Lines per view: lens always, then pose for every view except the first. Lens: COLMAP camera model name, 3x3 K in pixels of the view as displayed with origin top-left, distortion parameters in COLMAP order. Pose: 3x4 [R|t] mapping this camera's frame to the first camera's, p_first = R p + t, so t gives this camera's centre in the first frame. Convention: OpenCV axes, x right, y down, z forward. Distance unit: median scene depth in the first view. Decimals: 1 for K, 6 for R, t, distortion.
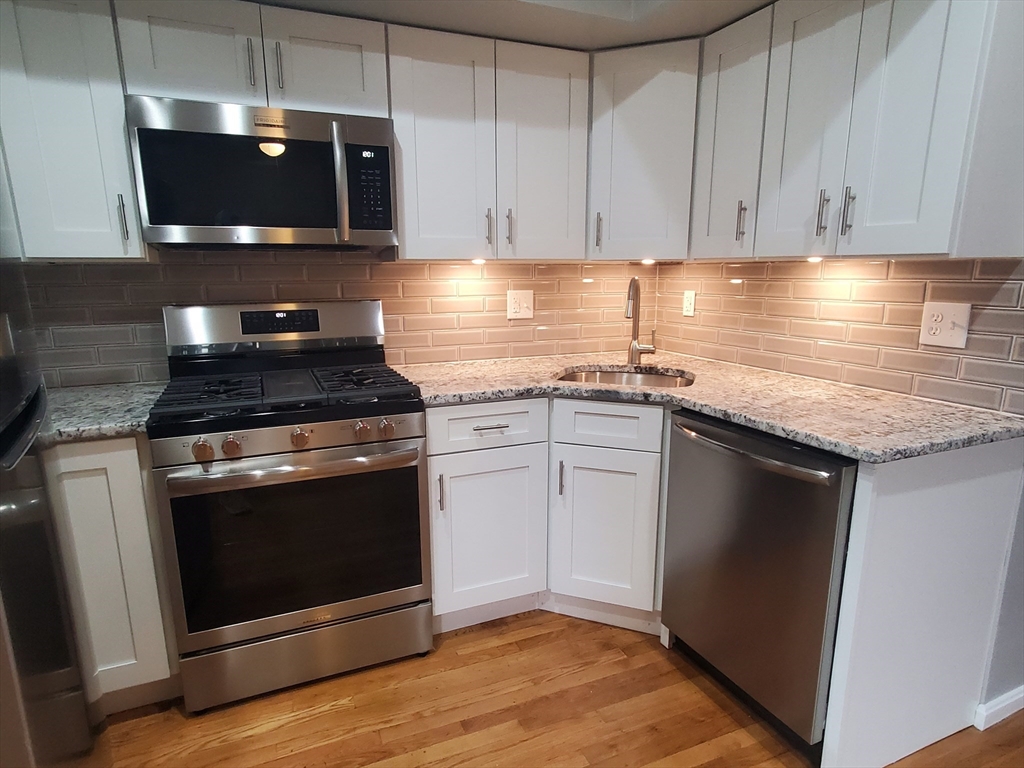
lens RADIAL K [[569.5, 0, 512.0], [0, 569.5, 384.0], [0, 0, 1]] dist [0.001740, 0.000410]
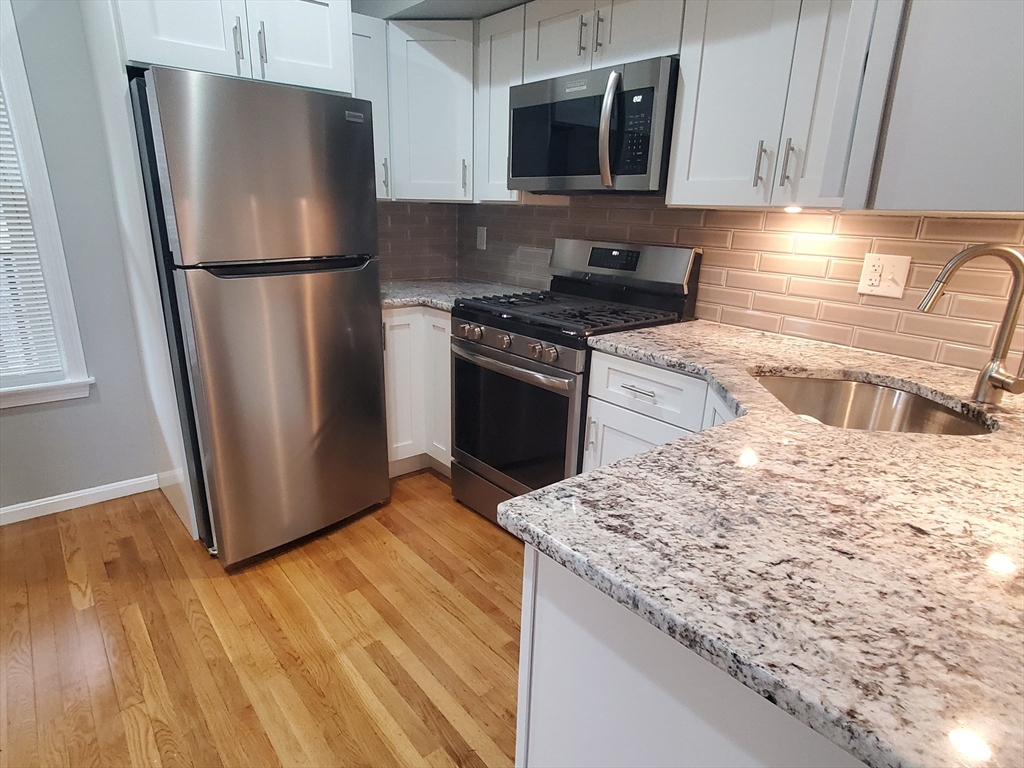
lens RADIAL K [[569.5, 0, 512.0], [0, 569.5, 384.0], [0, 0, 1]] dist [0.001740, 0.000410]
pose [[0.338659, 0.293693, -0.893898, 0.629151], [-0.218356, 0.948632, 0.228951, -0.088467], [0.915222, 0.117652, 0.385392, 0.396069]]
